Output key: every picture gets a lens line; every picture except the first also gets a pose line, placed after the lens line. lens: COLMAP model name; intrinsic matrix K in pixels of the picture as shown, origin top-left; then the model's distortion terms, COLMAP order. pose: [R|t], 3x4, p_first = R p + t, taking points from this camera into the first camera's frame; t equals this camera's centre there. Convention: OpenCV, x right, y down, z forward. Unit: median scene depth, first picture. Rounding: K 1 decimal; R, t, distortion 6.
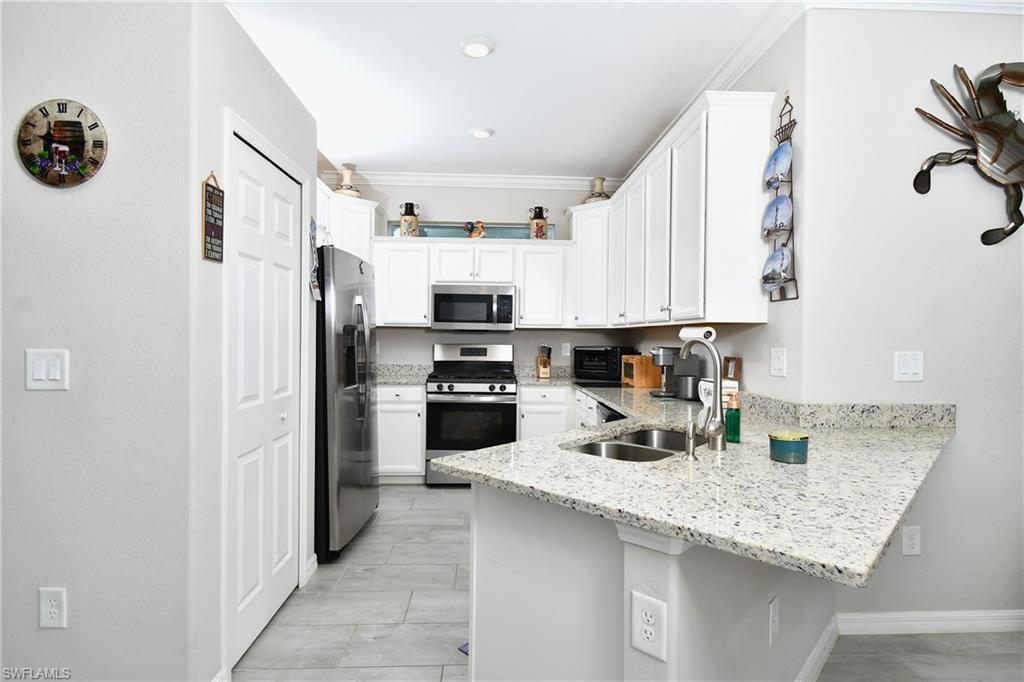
lens RADIAL K [[524.9, 0, 511.0], [0, 524.9, 340.4], [0, 0, 1]] dist [-0.004736, -0.000715]
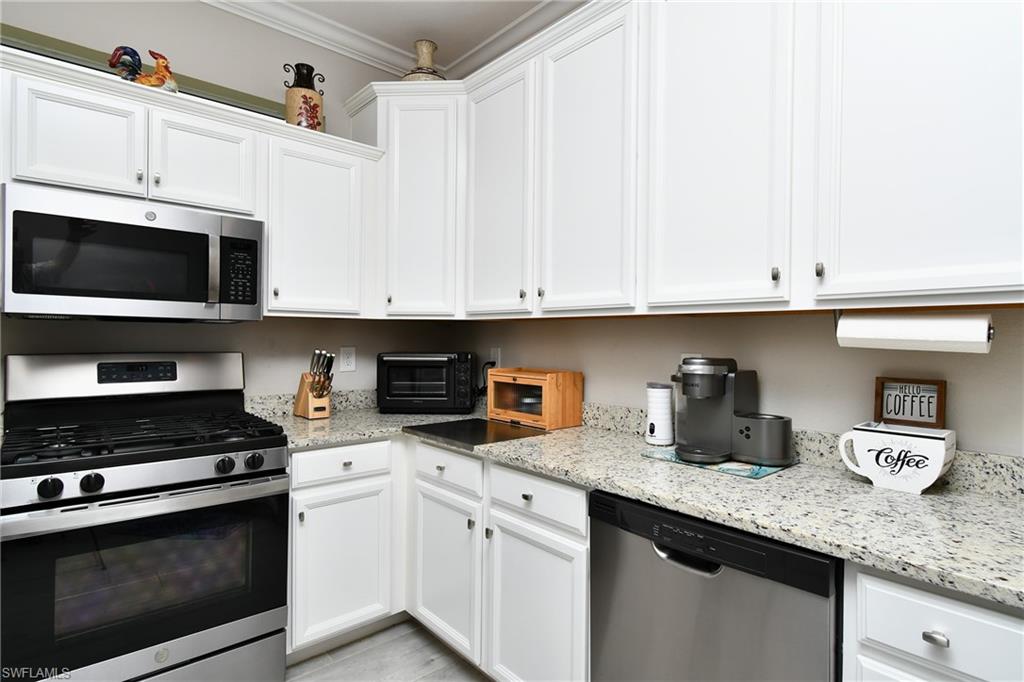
lens RADIAL K [[524.9, 0, 514.4], [0, 524.9, 339.9], [0, 0, 1]] dist [-0.004736, -0.000715]
pose [[0.772332, -0.004628, 0.635202, -0.107646], [0.001201, 0.999982, 0.005825, -0.004689], [-0.635218, -0.003736, 0.772324, 0.514951]]
